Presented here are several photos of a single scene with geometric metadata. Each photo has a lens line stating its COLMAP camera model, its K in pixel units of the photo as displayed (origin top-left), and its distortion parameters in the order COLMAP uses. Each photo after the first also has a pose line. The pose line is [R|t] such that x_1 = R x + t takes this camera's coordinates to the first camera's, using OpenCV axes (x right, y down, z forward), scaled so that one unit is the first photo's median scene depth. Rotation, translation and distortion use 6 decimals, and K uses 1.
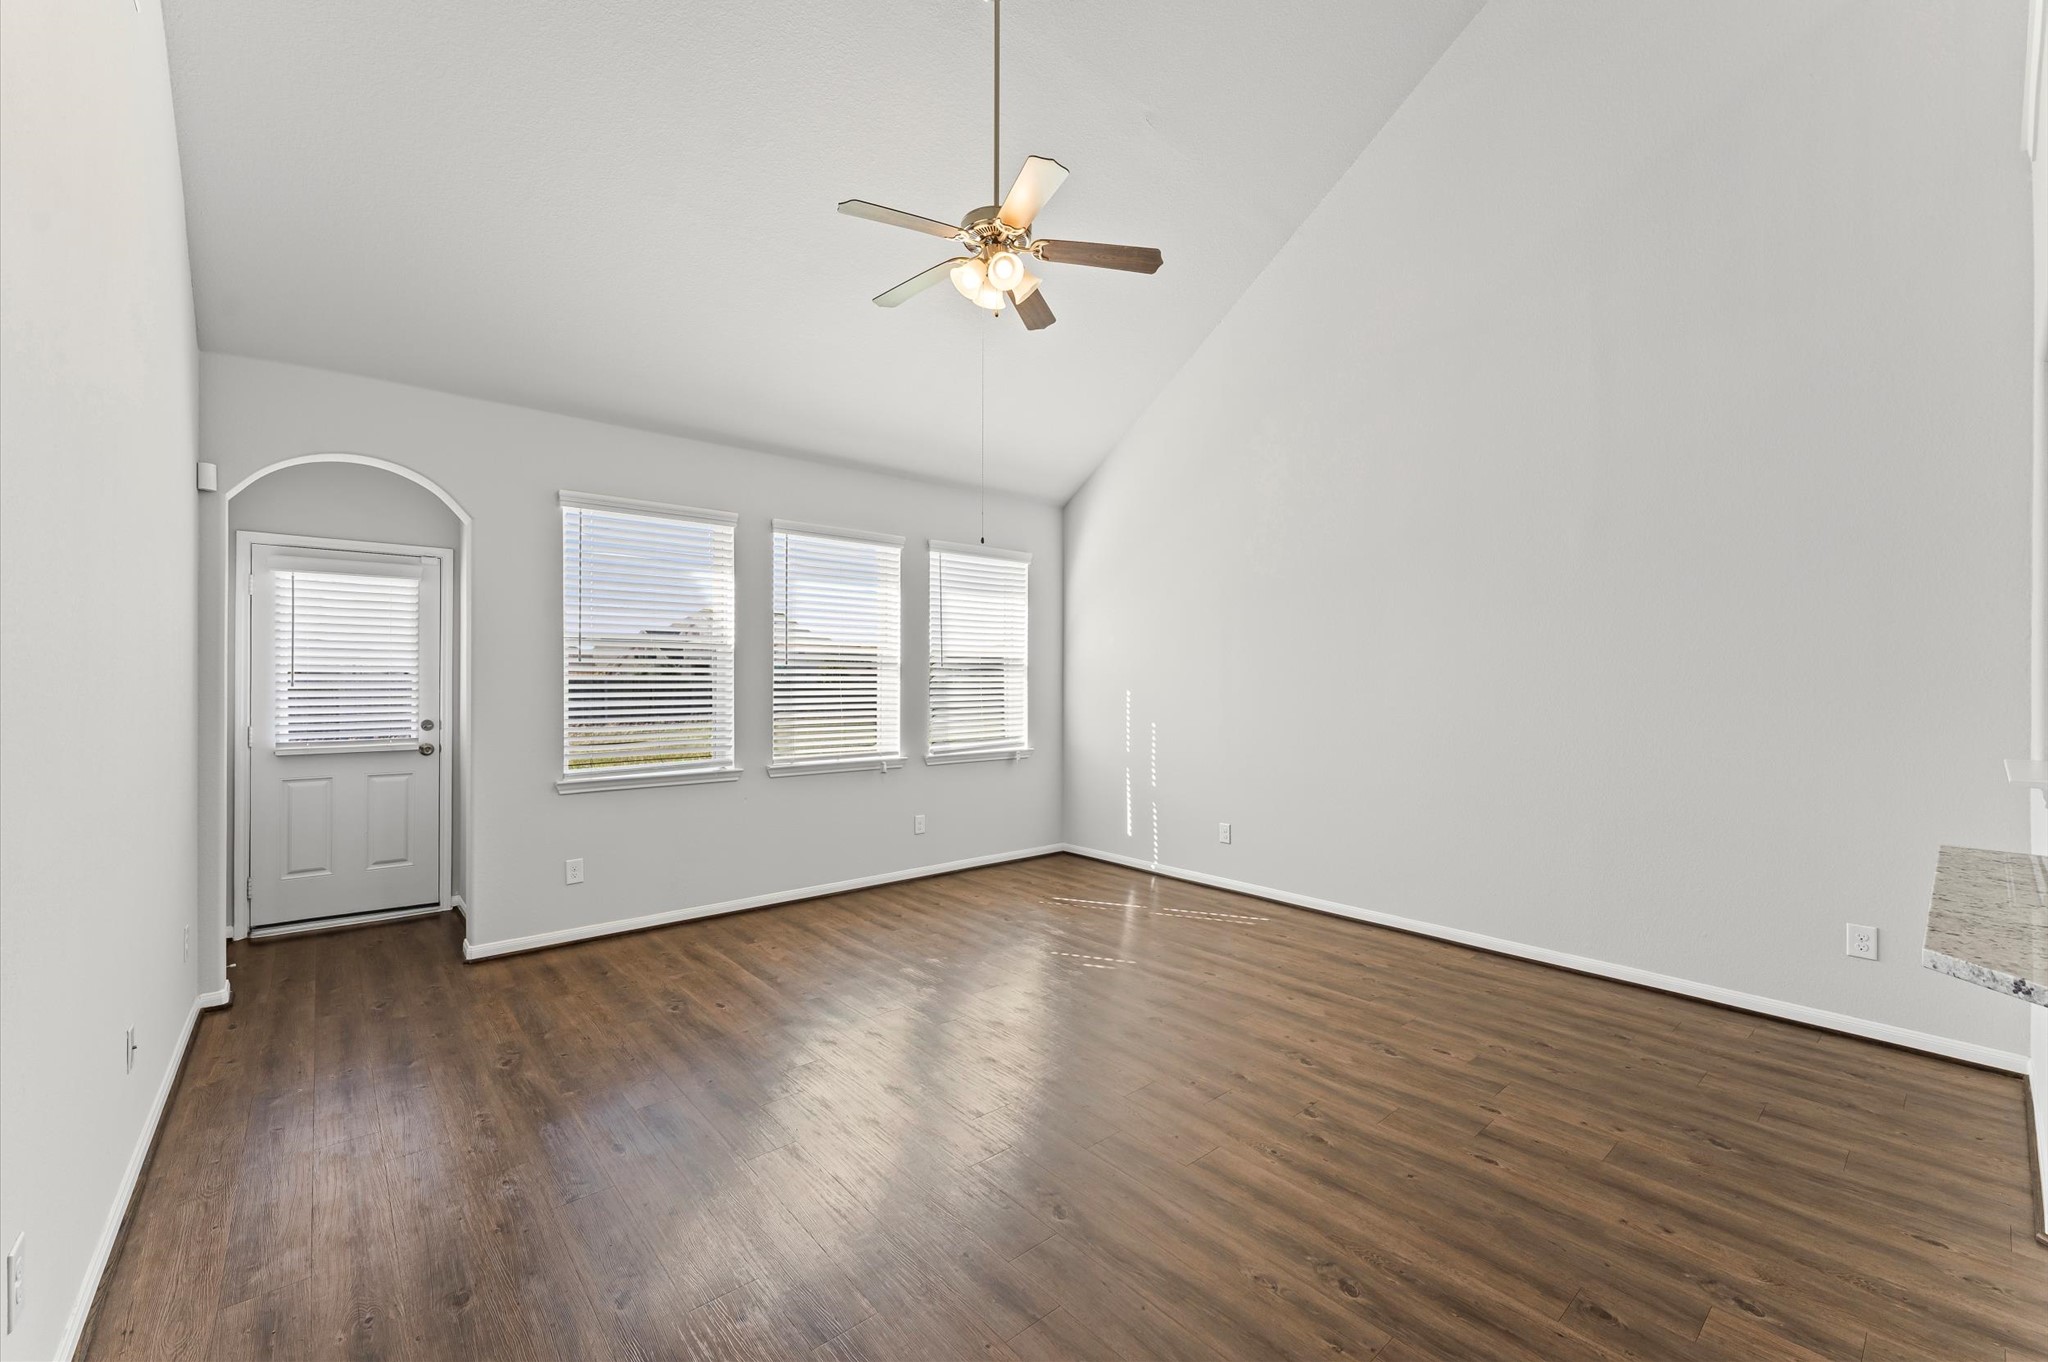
lens RADIAL K [[831.1, 0, 1021.9], [0, 831.1, 685.6], [0, 0, 1]] dist [-0.001744, -0.000902]
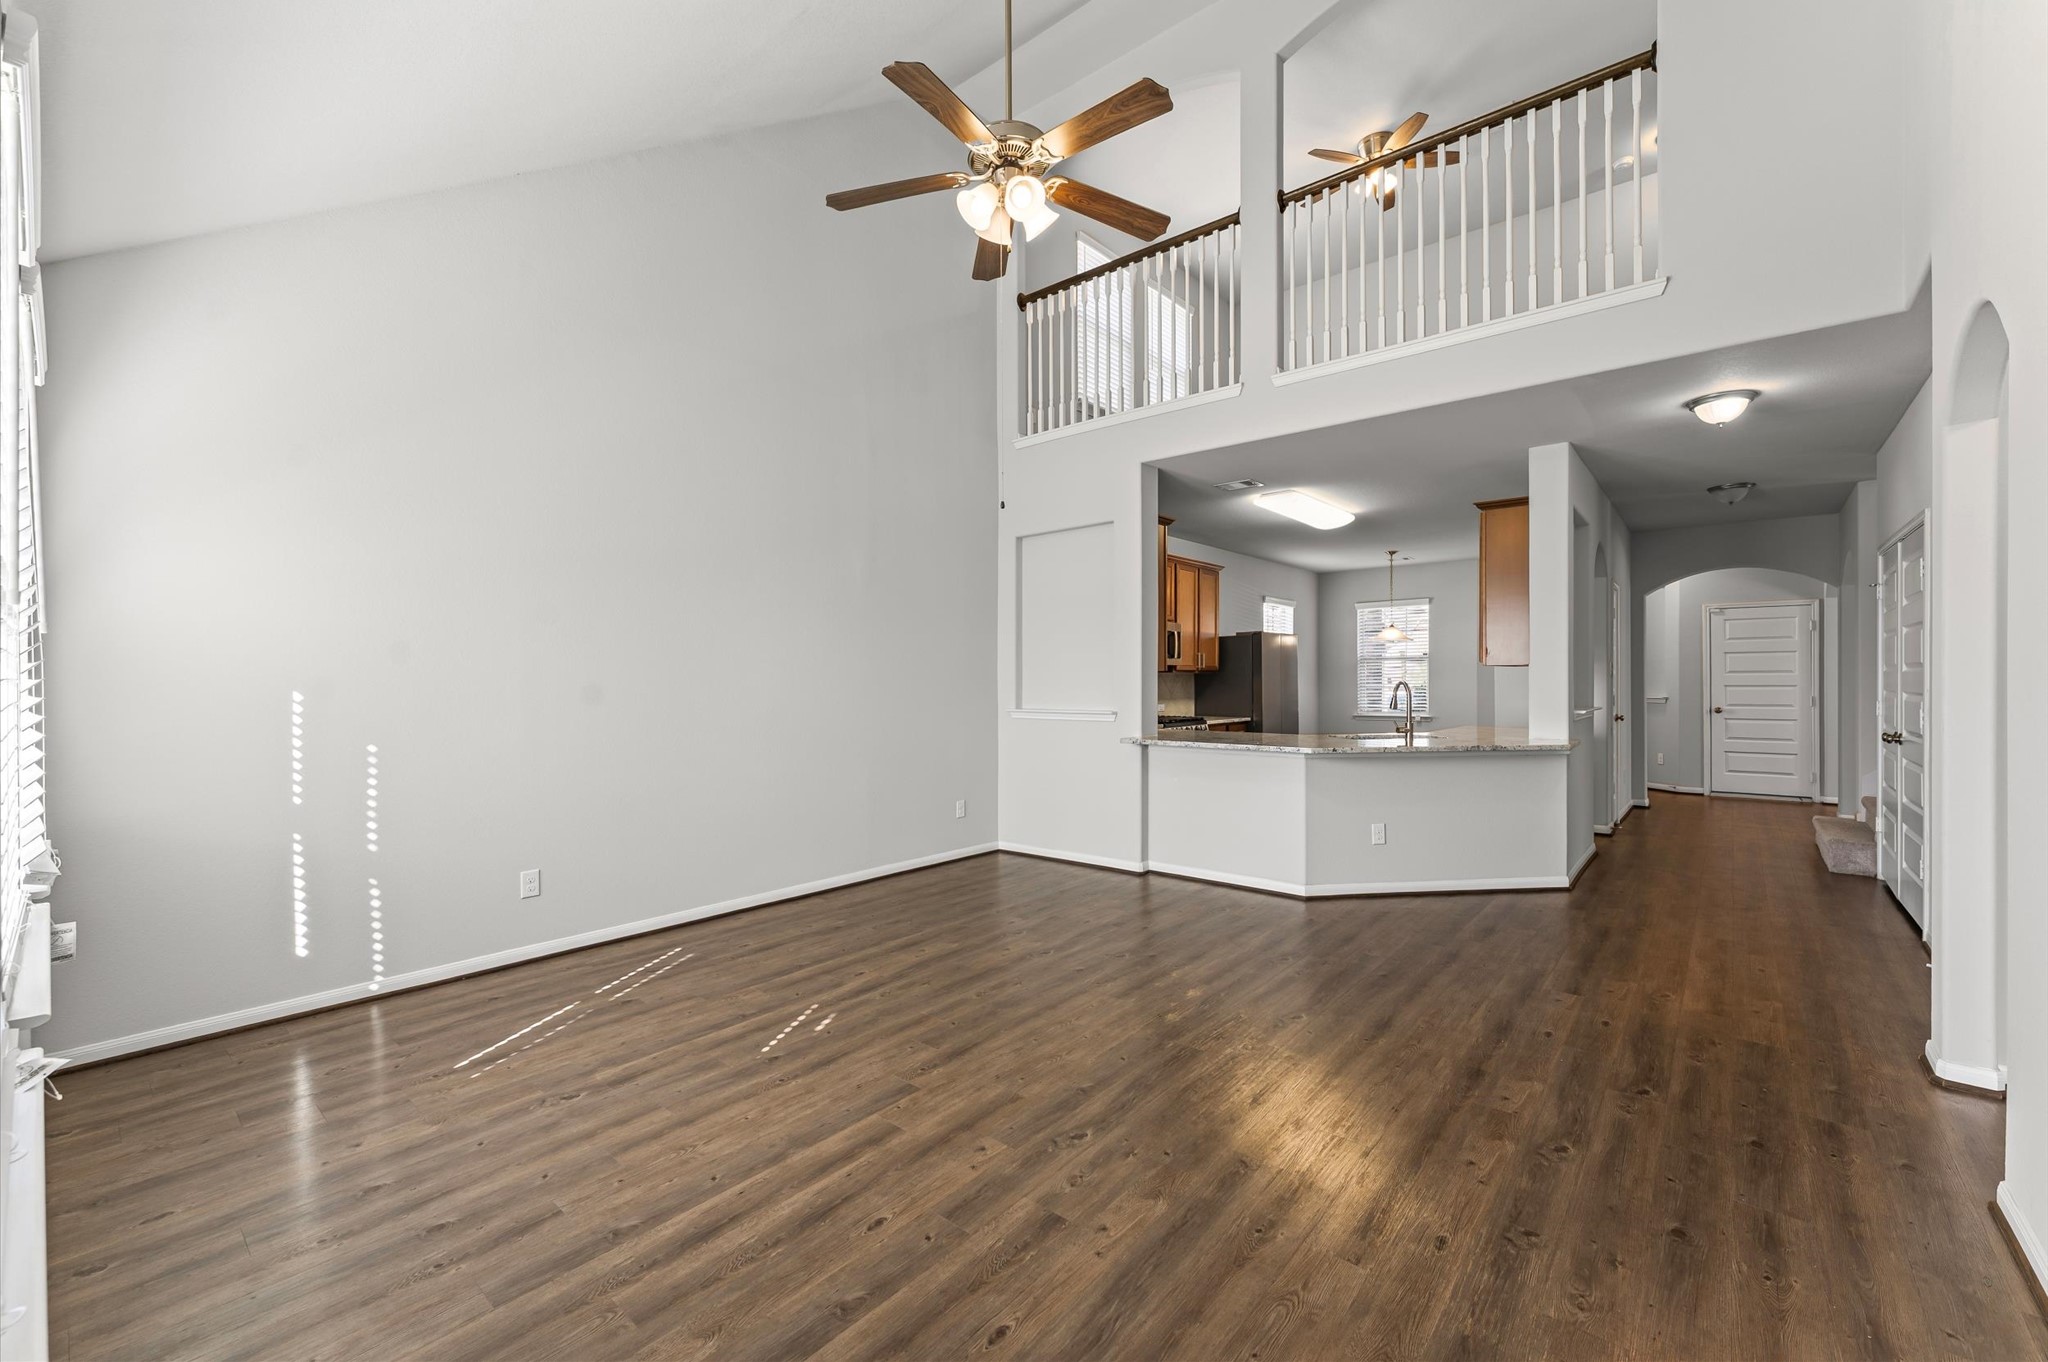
lens RADIAL K [[831.1, 0, 1021.9], [0, 831.1, 685.6], [0, 0, 1]] dist [-0.001744, -0.000902]
pose [[-0.179365, -0.003961, 0.983775, -0.723840], [0.006242, 0.999967, 0.005165, 0.003711], [-0.983763, 0.007067, -0.179335, 0.927782]]
